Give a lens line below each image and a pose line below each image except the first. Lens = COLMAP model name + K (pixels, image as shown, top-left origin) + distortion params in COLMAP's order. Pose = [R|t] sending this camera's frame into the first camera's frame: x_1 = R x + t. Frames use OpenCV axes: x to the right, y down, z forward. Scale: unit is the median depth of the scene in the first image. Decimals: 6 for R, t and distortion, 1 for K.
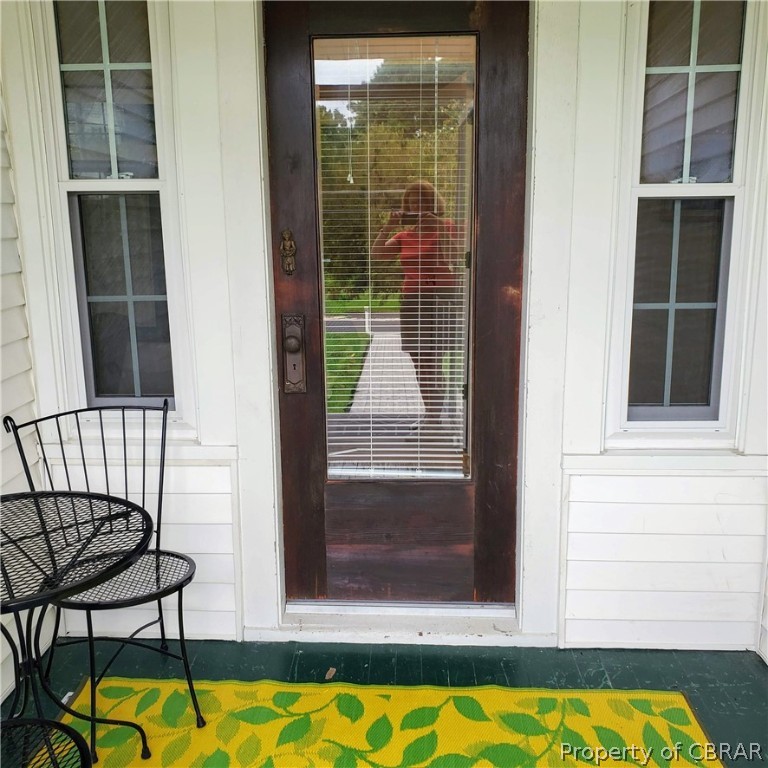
lens RADIAL K [[811.9, 0, 384.0], [0, 811.9, 384.0], [0, 0, 1]] dist [0.108133, -0.294257]
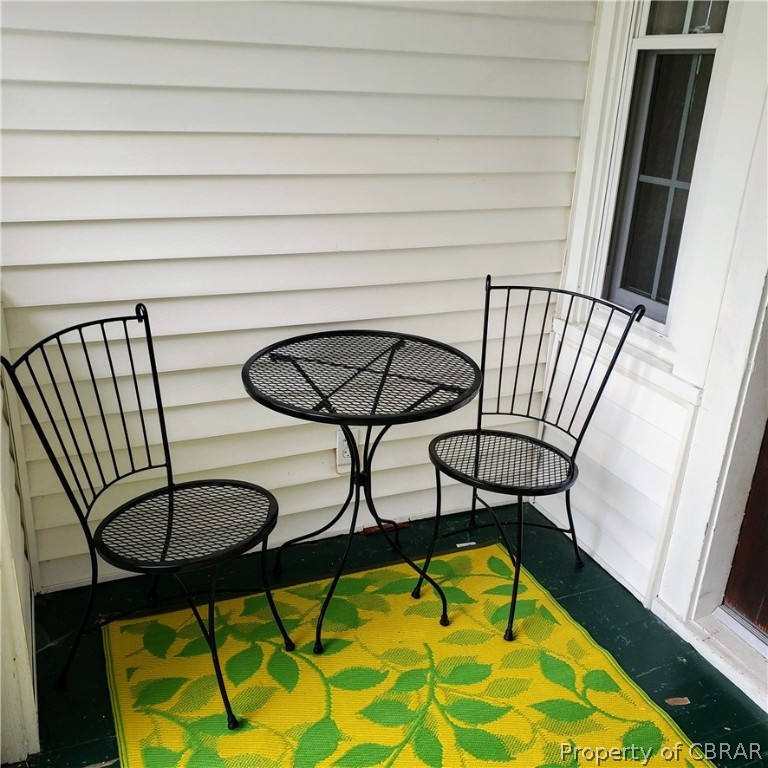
lens RADIAL K [[819.1, 0, 386.1], [0, 819.1, 397.2], [0, 0, 1]] dist [0.081394, -0.135277]
pose [[0.406684, 0.361363, -0.839062, 0.391840], [-0.233451, 0.929058, 0.286971, -0.079884], [0.883238, 0.079174, 0.462194, 0.379081]]
